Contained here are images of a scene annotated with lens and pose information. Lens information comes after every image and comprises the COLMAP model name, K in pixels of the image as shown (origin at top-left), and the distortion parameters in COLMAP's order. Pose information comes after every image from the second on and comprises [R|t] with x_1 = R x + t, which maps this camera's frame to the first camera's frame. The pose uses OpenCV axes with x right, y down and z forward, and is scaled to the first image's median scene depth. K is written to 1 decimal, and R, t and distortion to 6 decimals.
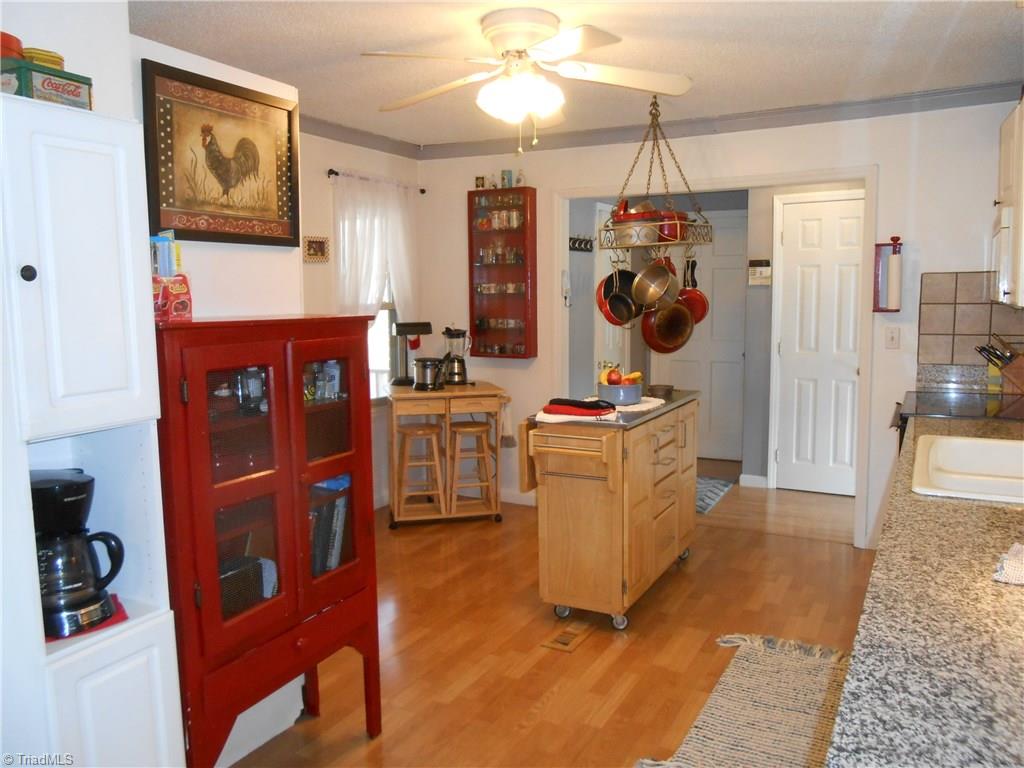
lens RADIAL K [[783.4, 0, 518.4], [0, 783.4, 381.0], [0, 0, 1]] dist [-0.033256, 0.033483]
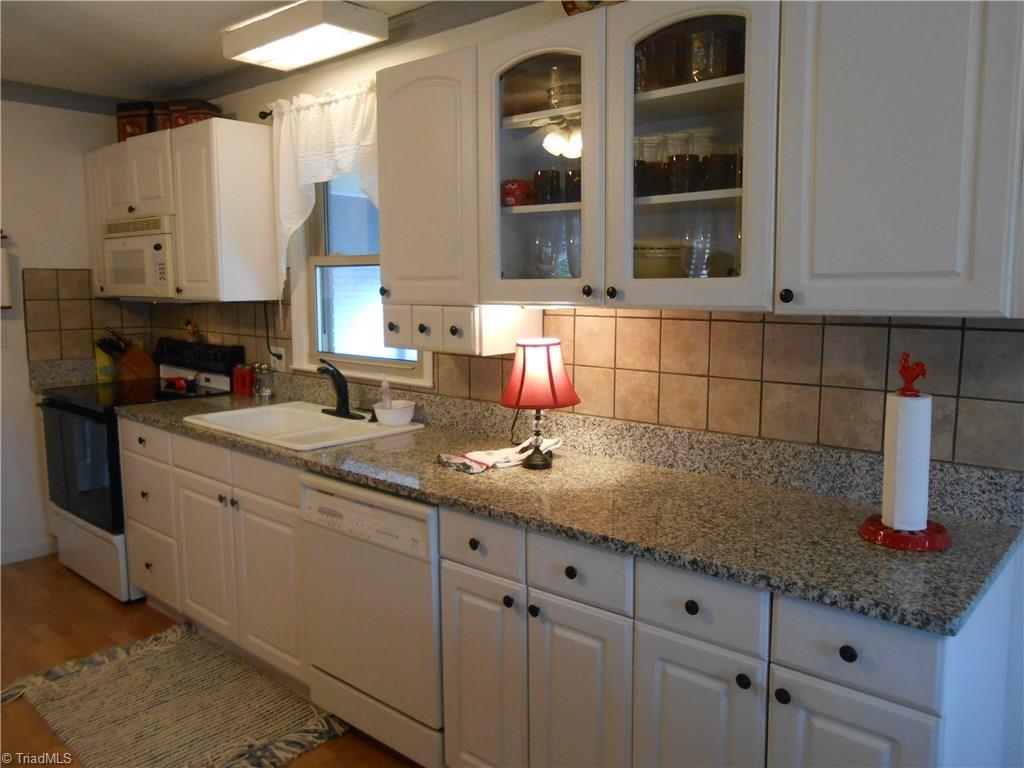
lens RADIAL K [[783.4, 0, 522.0], [0, 783.4, 379.9], [0, 0, 1]] dist [-0.033256, 0.033483]
pose [[0.220605, -0.105272, 0.969666, -0.403792], [0.101987, 0.991198, 0.084407, -0.025062], [-0.970016, 0.080272, 0.229400, 0.239278]]
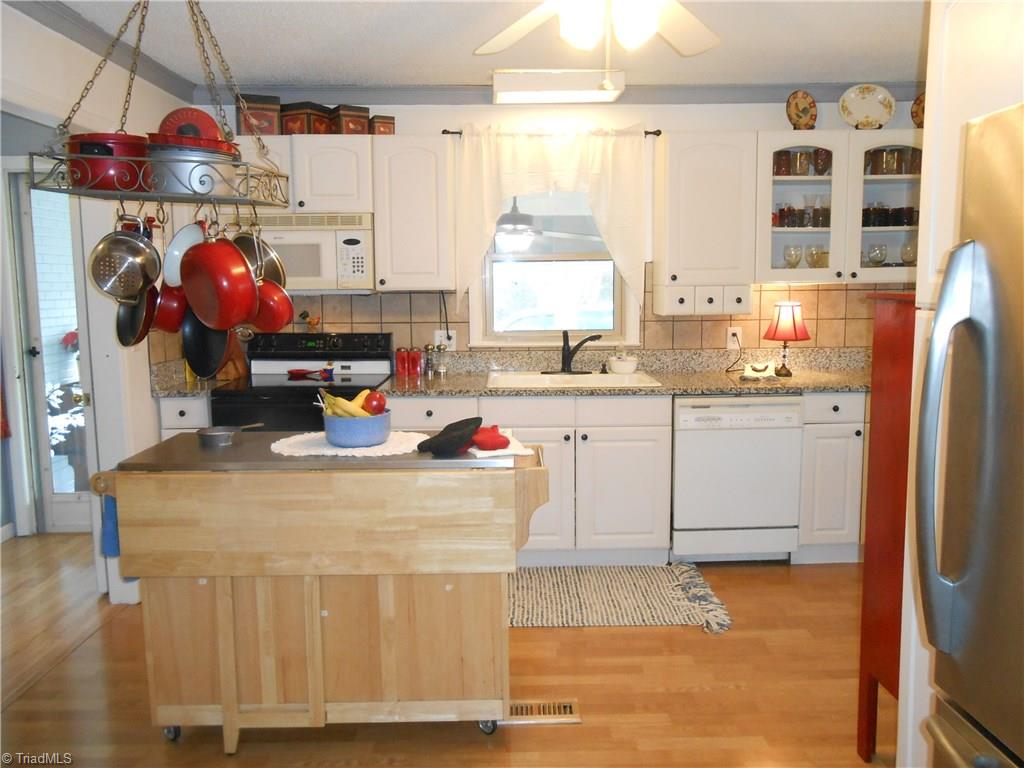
lens RADIAL K [[783.4, 0, 517.1], [0, 783.4, 380.3], [0, 0, 1]] dist [-0.033256, 0.033483]
pose [[-0.477273, -0.091212, 0.874008, -0.617077], [0.114000, 0.979767, 0.164501, -0.138931], [-0.871329, 0.178149, -0.457218, 1.410168]]
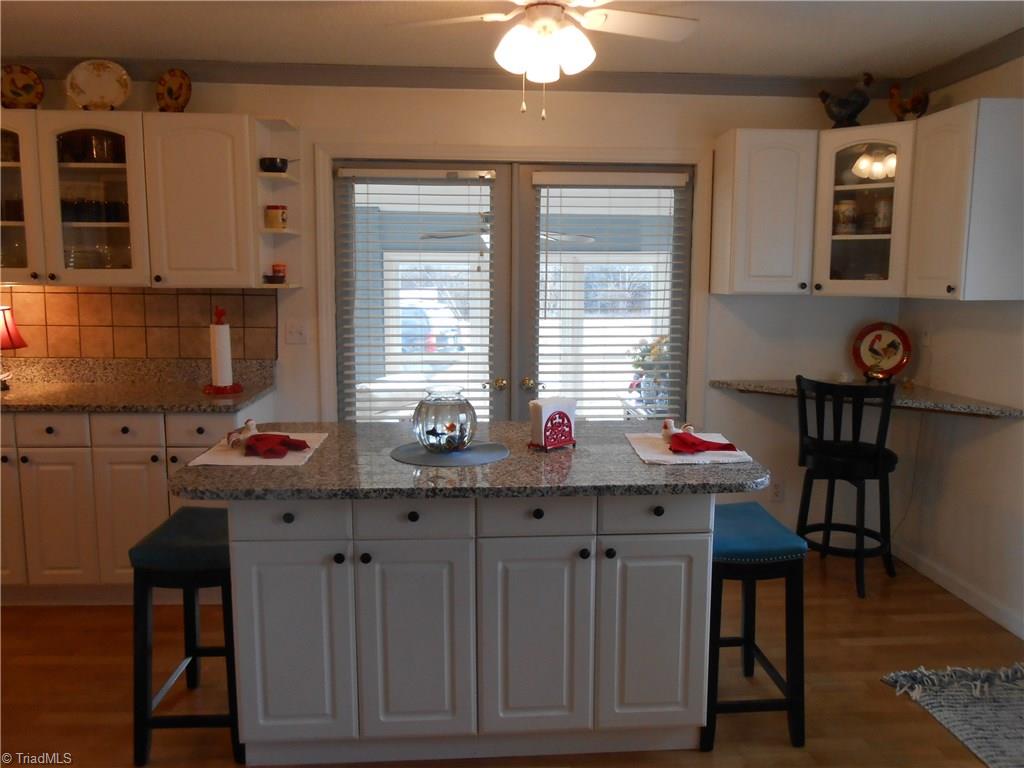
lens RADIAL K [[788.7, 0, 505.2], [0, 788.7, 389.9], [0, 0, 1]] dist [-0.029880, 0.010957]
pose [[-0.515835, -0.111916, 0.849346, -1.057122], [0.082118, 0.980405, 0.179058, -0.022254], [-0.852743, 0.162111, -0.496537, 0.339894]]
